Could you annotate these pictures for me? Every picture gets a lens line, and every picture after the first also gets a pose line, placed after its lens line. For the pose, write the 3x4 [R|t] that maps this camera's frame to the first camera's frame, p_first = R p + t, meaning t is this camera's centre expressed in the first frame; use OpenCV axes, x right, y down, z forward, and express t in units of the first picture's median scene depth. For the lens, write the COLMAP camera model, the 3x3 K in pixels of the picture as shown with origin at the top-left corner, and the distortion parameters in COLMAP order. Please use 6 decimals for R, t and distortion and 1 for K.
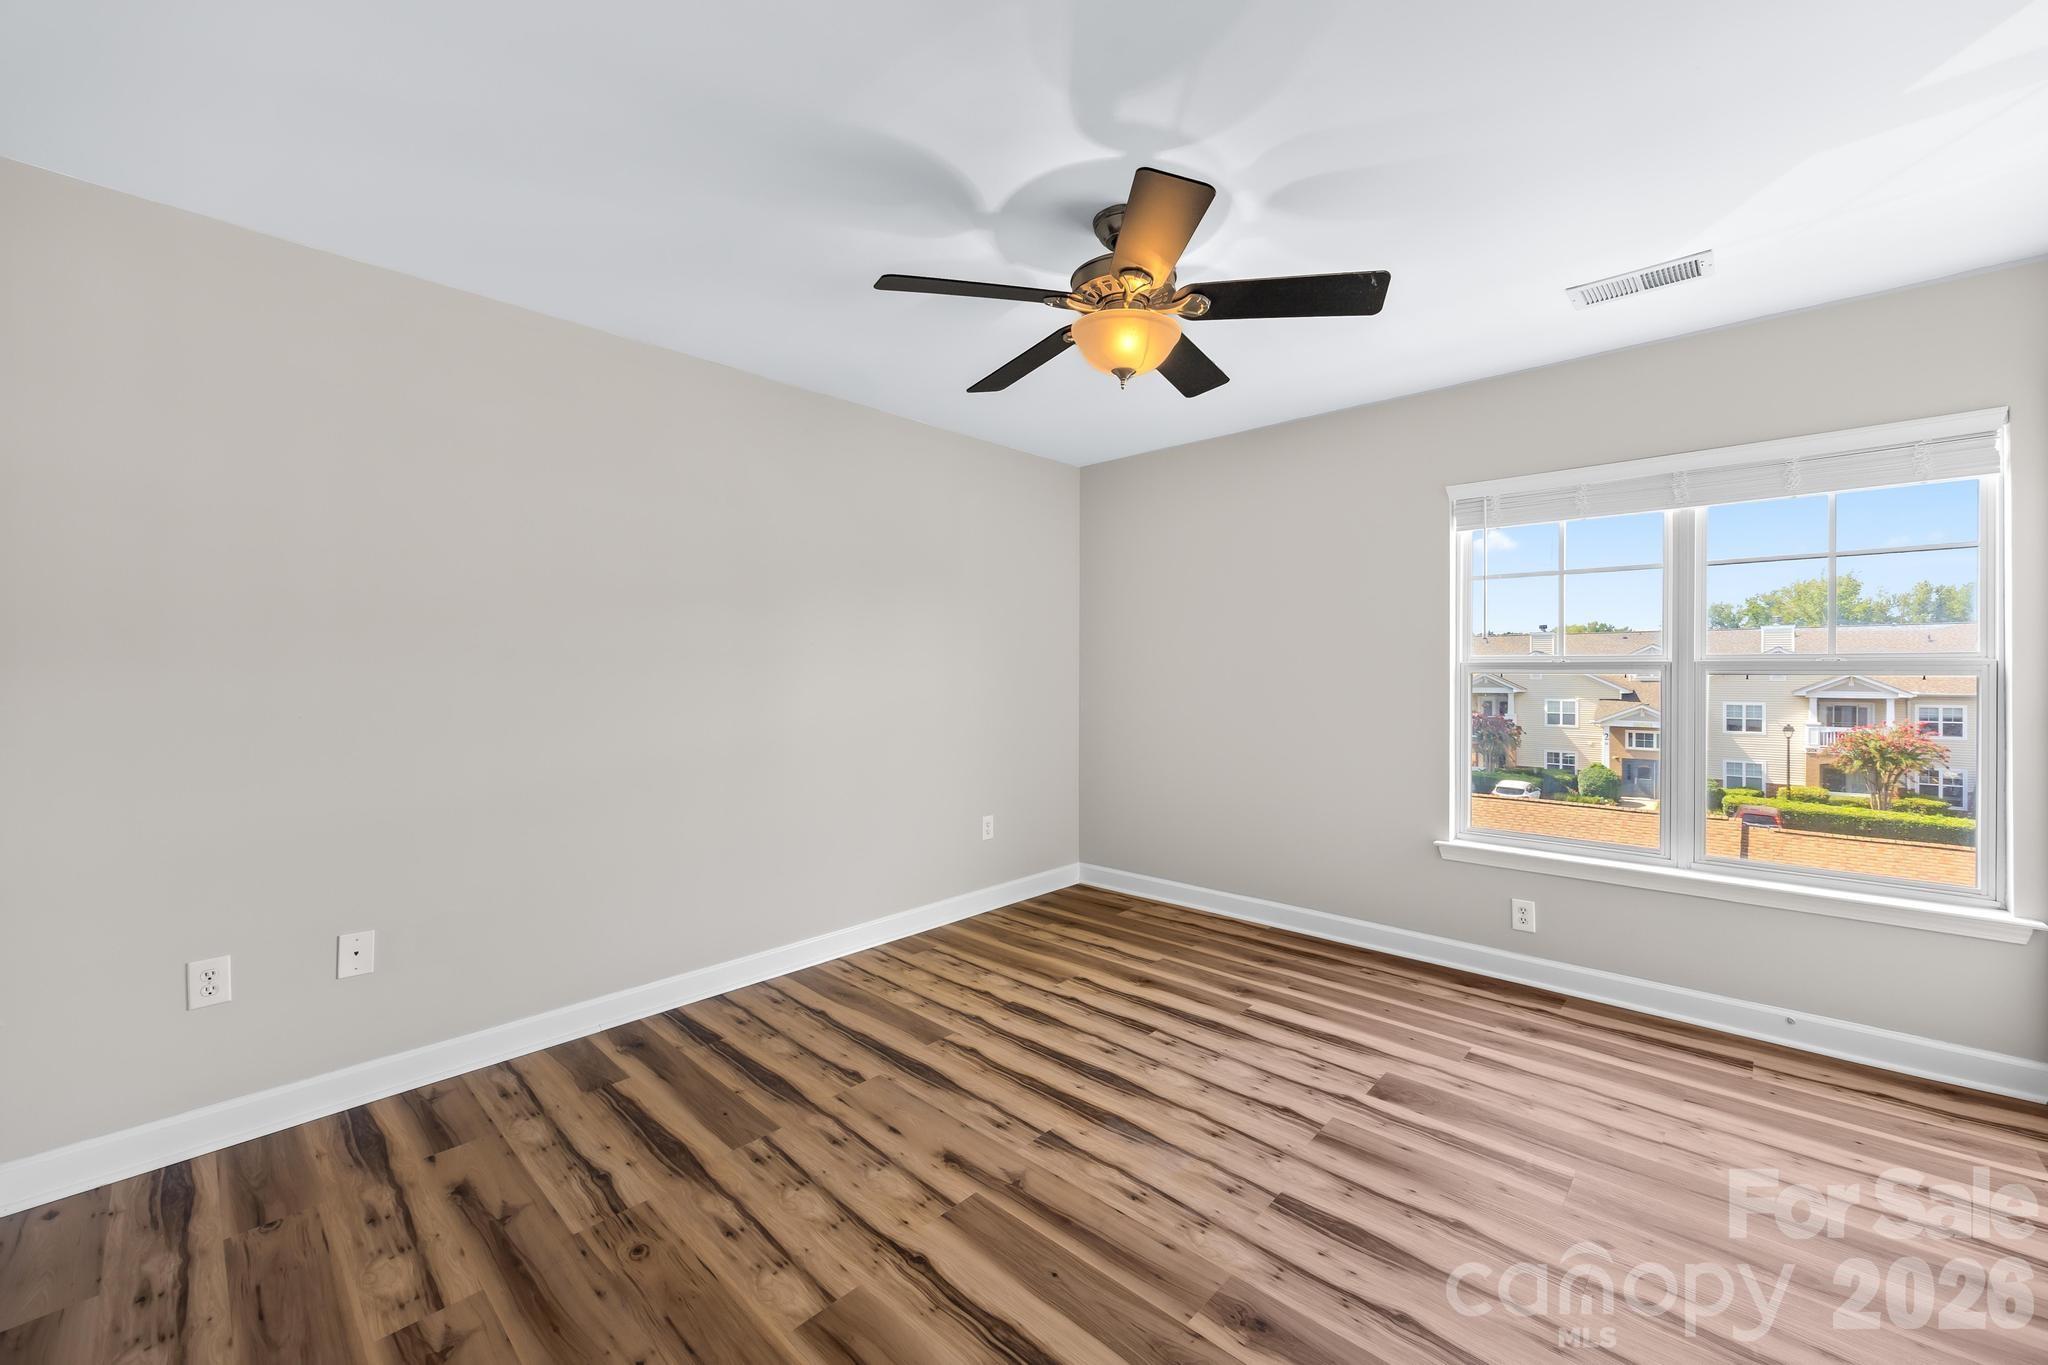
lens RADIAL K [[802.1, 0, 1024.8], [0, 802.1, 675.7], [0, 0, 1]] dist [-0.000852, 0.000070]
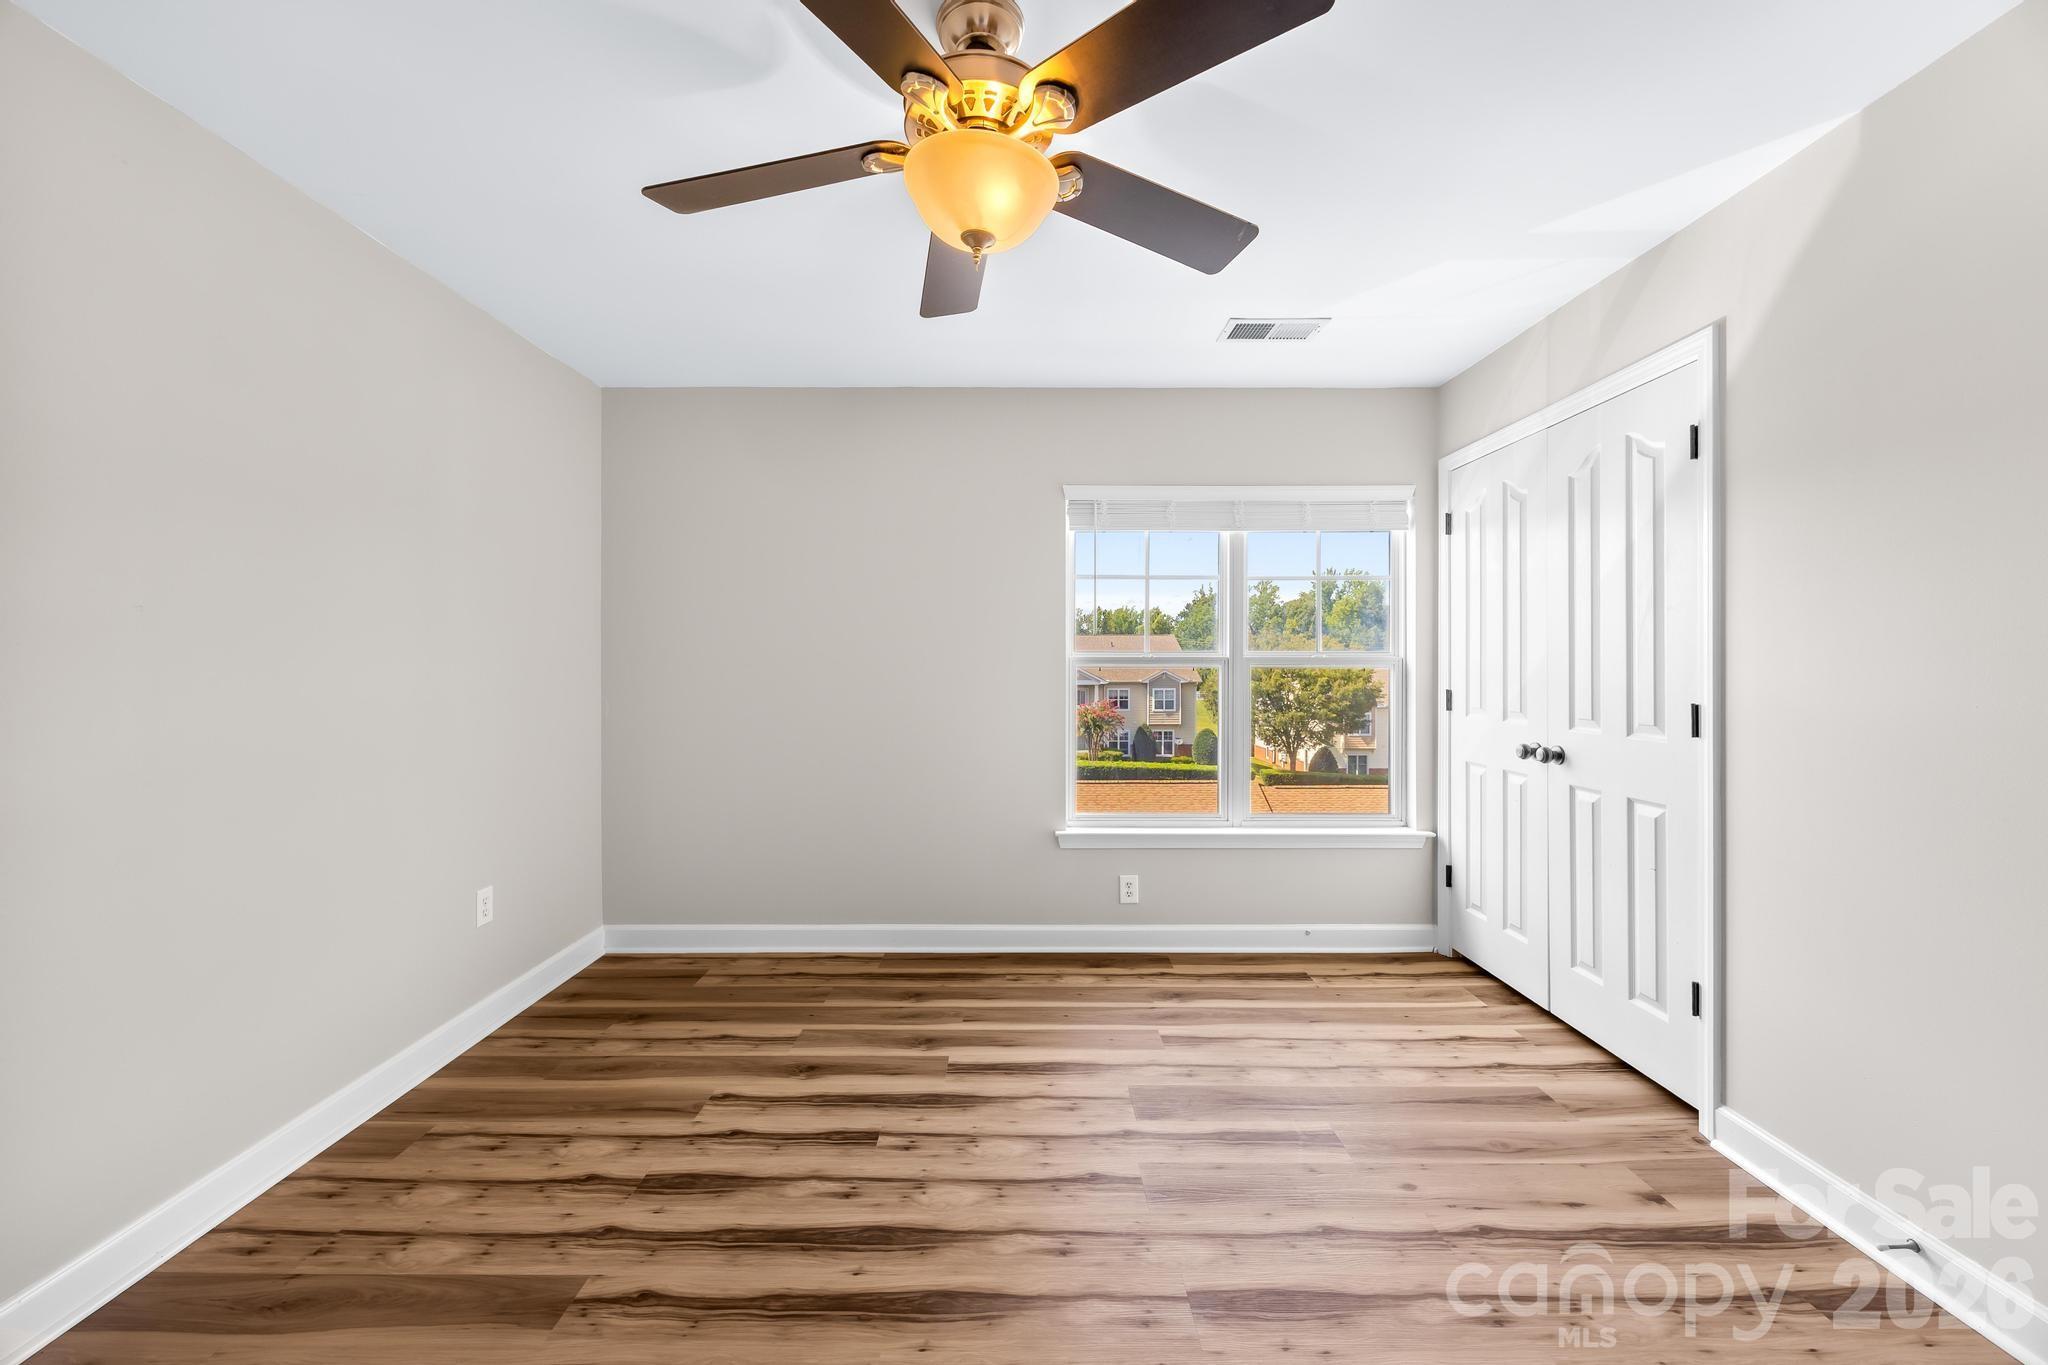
lens RADIAL K [[792.6, 0, 1029.0], [0, 792.6, 671.5], [0, 0, 1]] dist [-0.001640, 0.000058]
pose [[0.729012, -0.004150, 0.684488, -0.219737], [0.003400, 0.999991, 0.002442, 0.000144], [-0.684492, 0.000547, 0.729020, 0.315234]]
